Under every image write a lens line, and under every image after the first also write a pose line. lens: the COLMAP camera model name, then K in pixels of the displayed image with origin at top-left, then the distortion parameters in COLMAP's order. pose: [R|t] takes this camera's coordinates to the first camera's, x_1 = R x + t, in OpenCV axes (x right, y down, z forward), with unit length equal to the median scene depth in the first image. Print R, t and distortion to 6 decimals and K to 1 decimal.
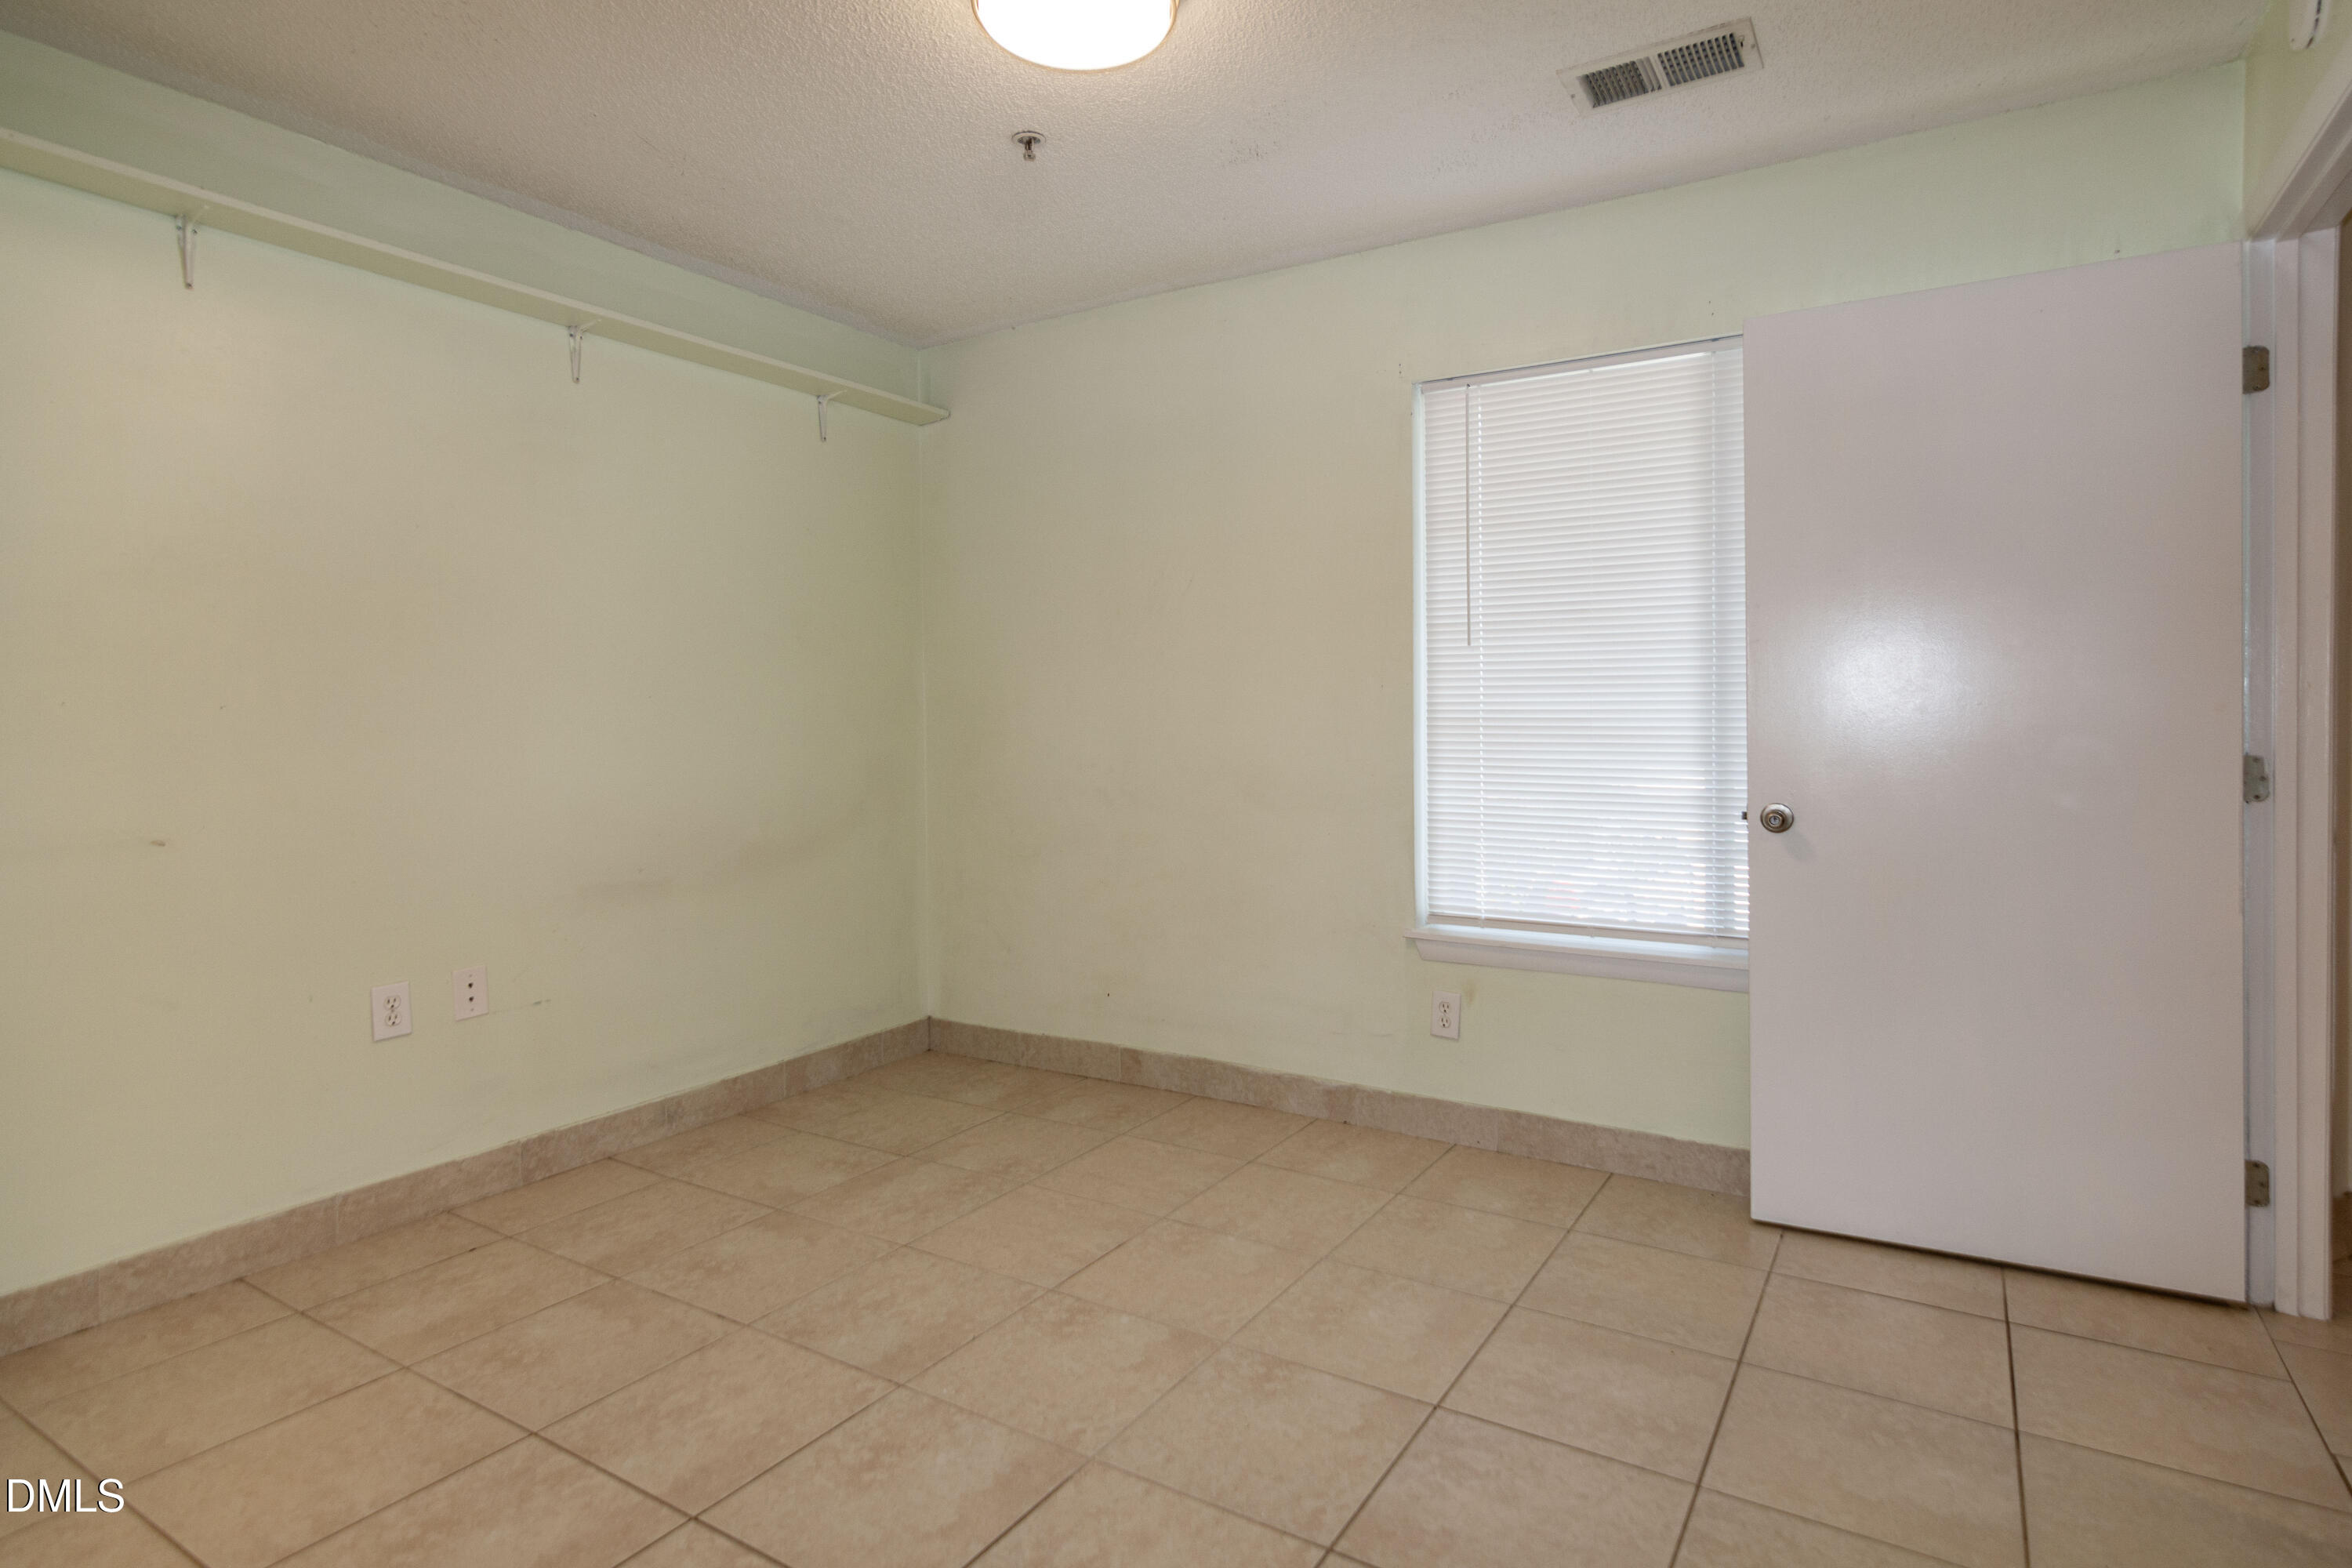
lens RADIAL K [[1209.2, 0, 1226.2], [0, 1209.2, 714.2], [0, 0, 1]] dist [-0.001919, 0.000072]
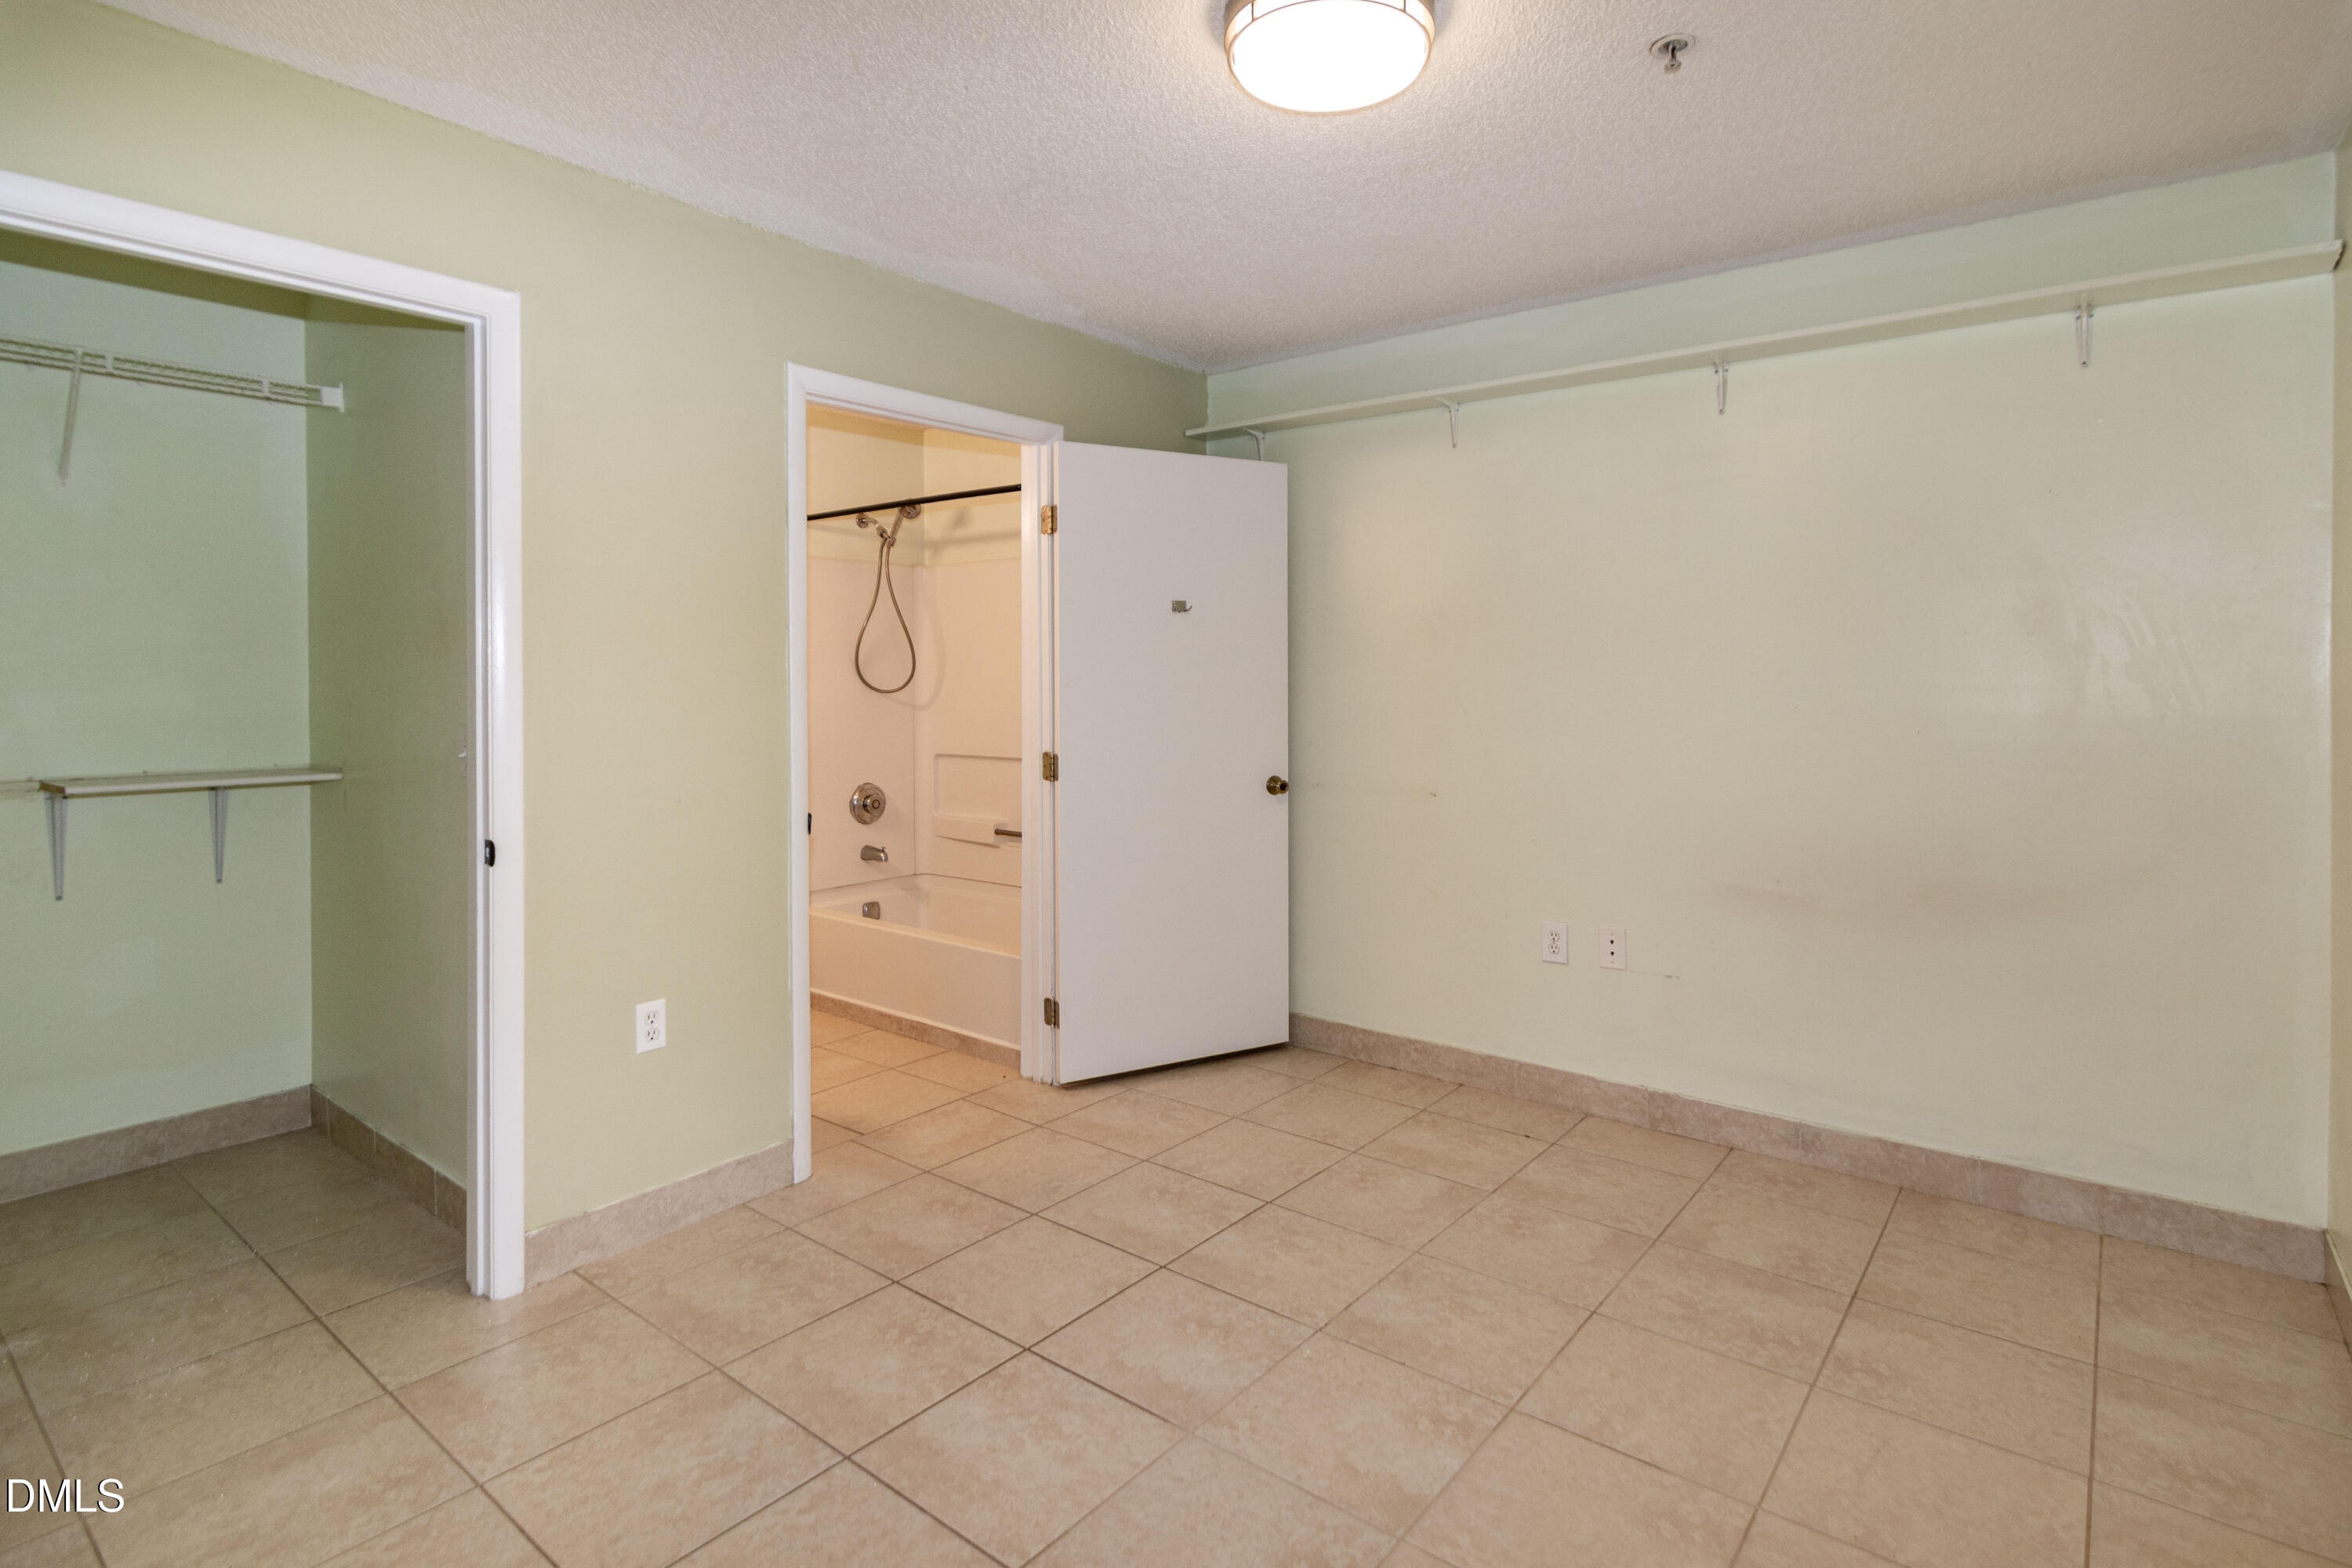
lens RADIAL K [[1209.2, 0, 1181.9], [0, 1209.2, 786.9], [0, 0, 1]] dist [-0.001919, 0.000072]
pose [[-0.141771, 0.102248, -0.984605, 0.584393], [0.003280, 0.994694, 0.102824, -0.051321], [0.989894, 0.011348, -0.141354, 0.732695]]
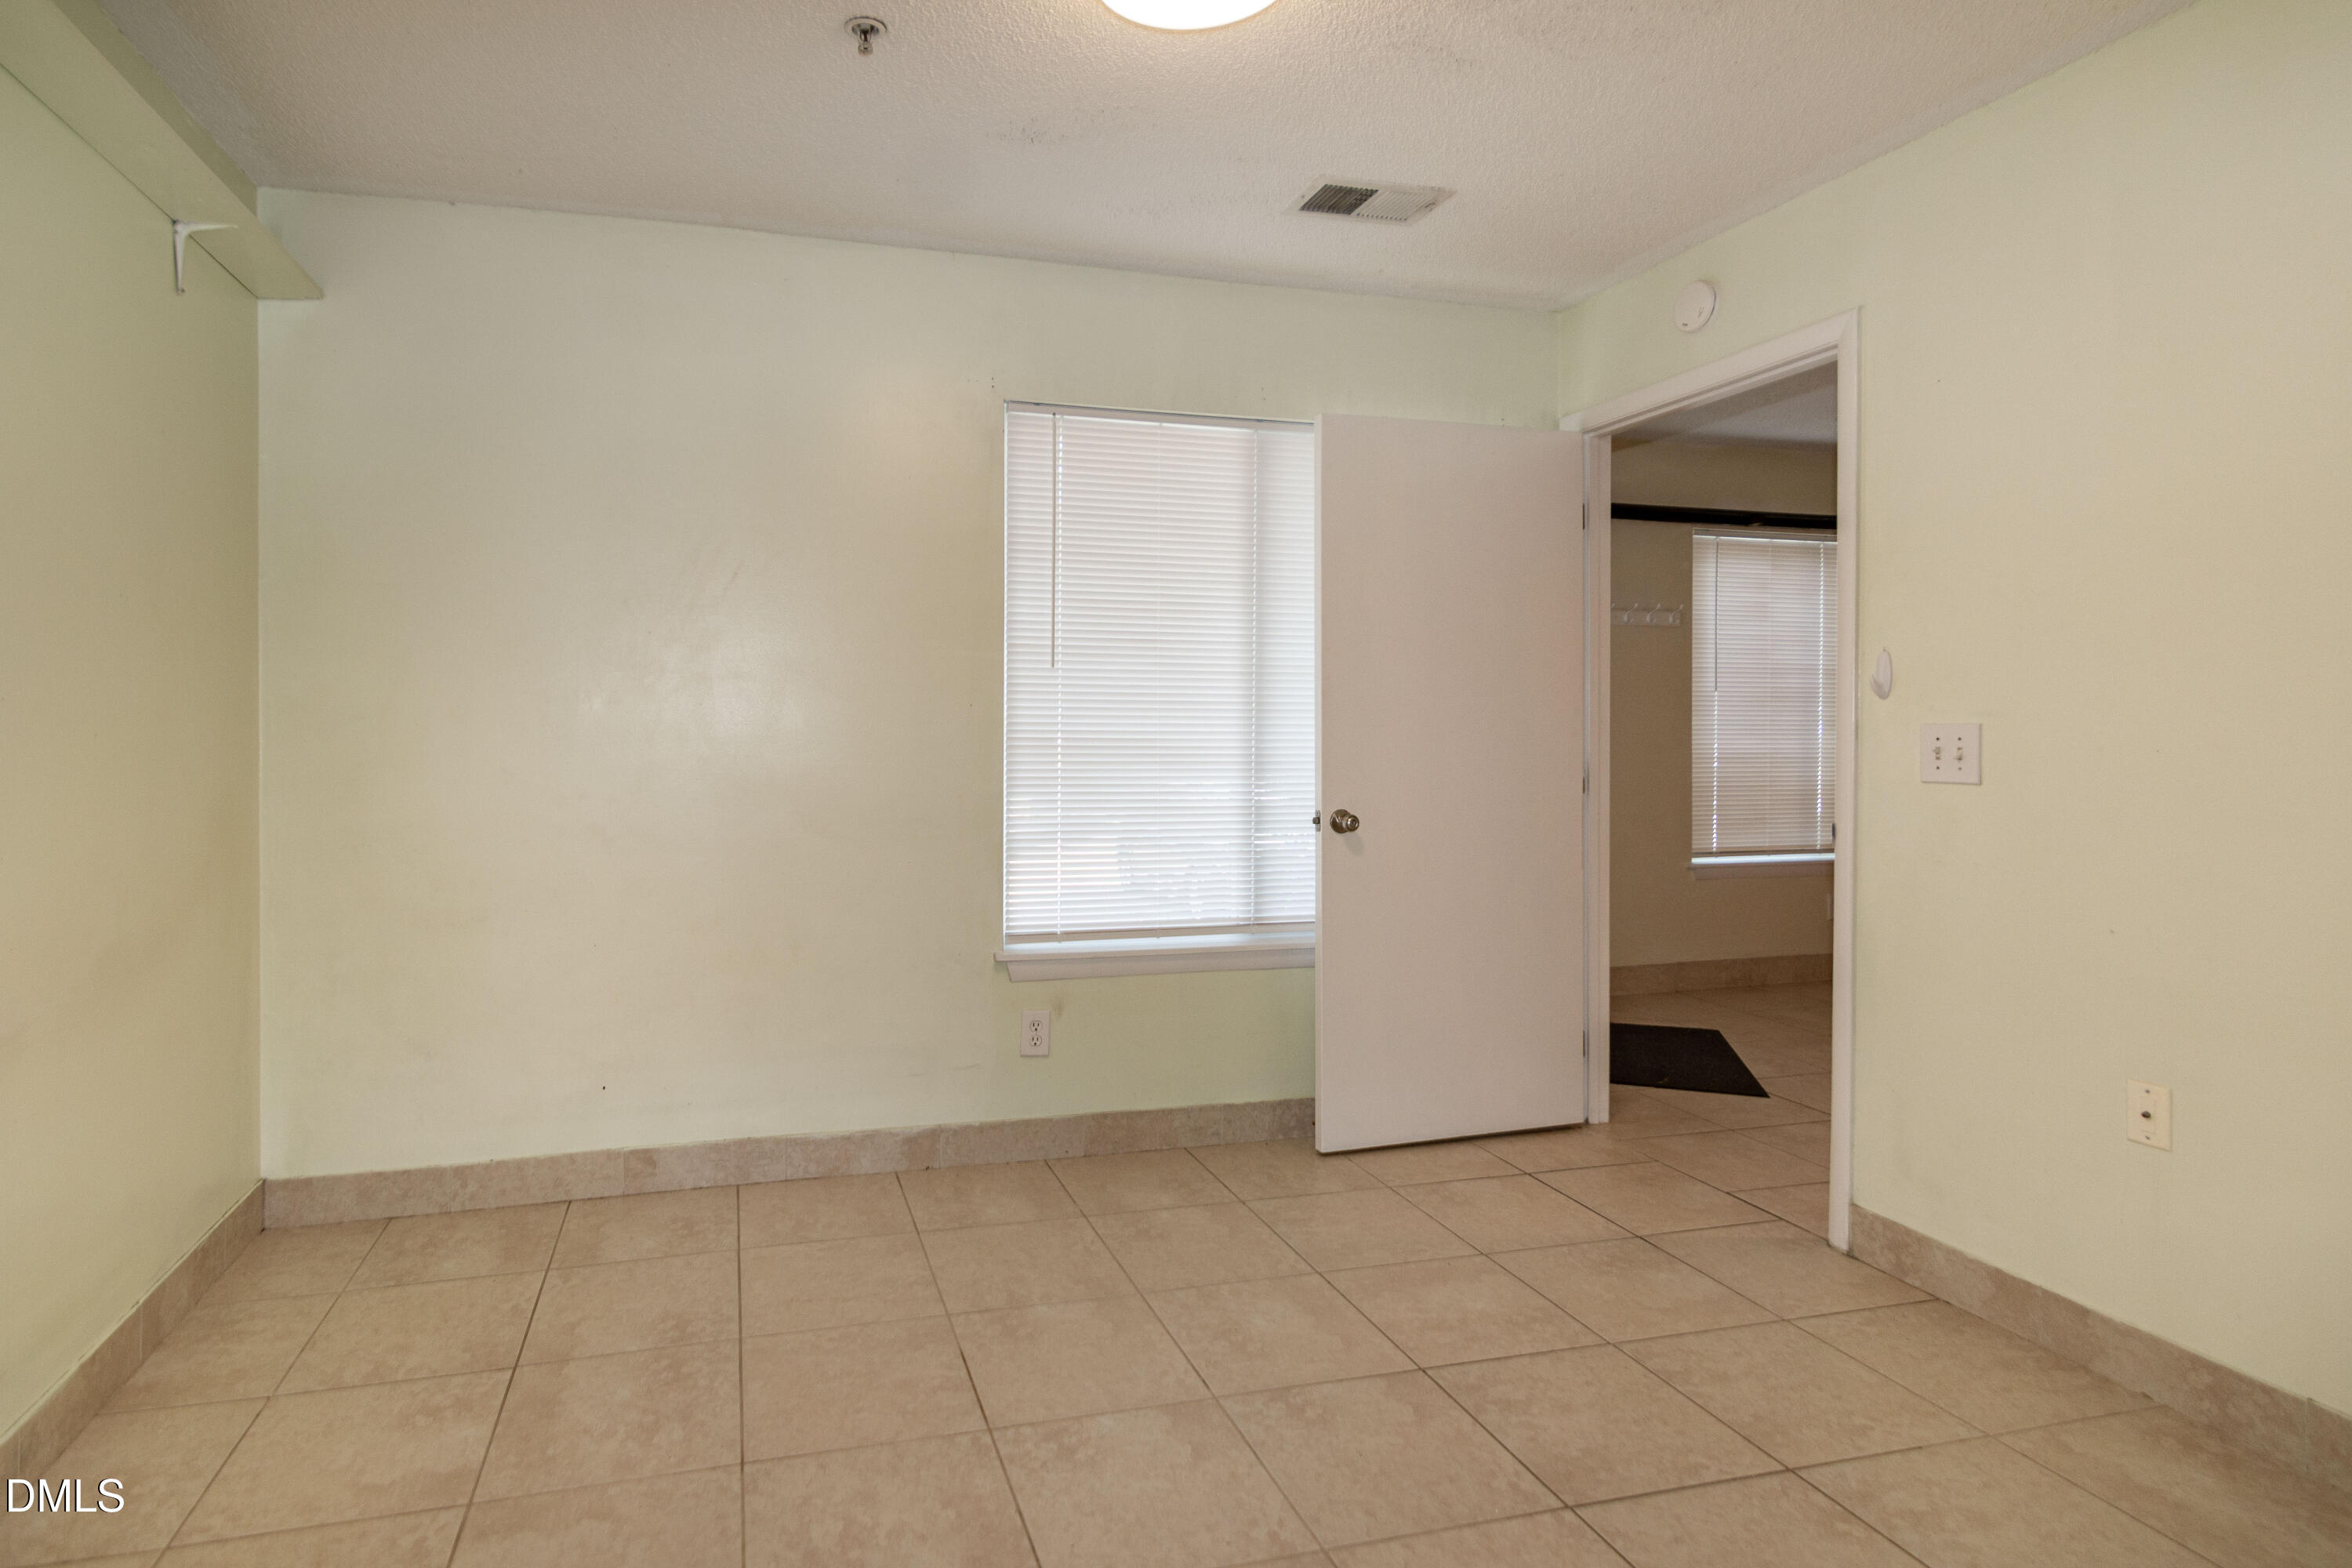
lens RADIAL K [[1209.2, 0, 1028.4], [0, 1209.2, 709.4], [0, 0, 1]] dist [-0.001919, 0.000072]
pose [[0.711104, 0.017653, 0.702865, -0.598340], [-0.009906, 0.999837, -0.015091, -0.006078], [-0.703017, 0.003769, 0.711163, 0.321913]]
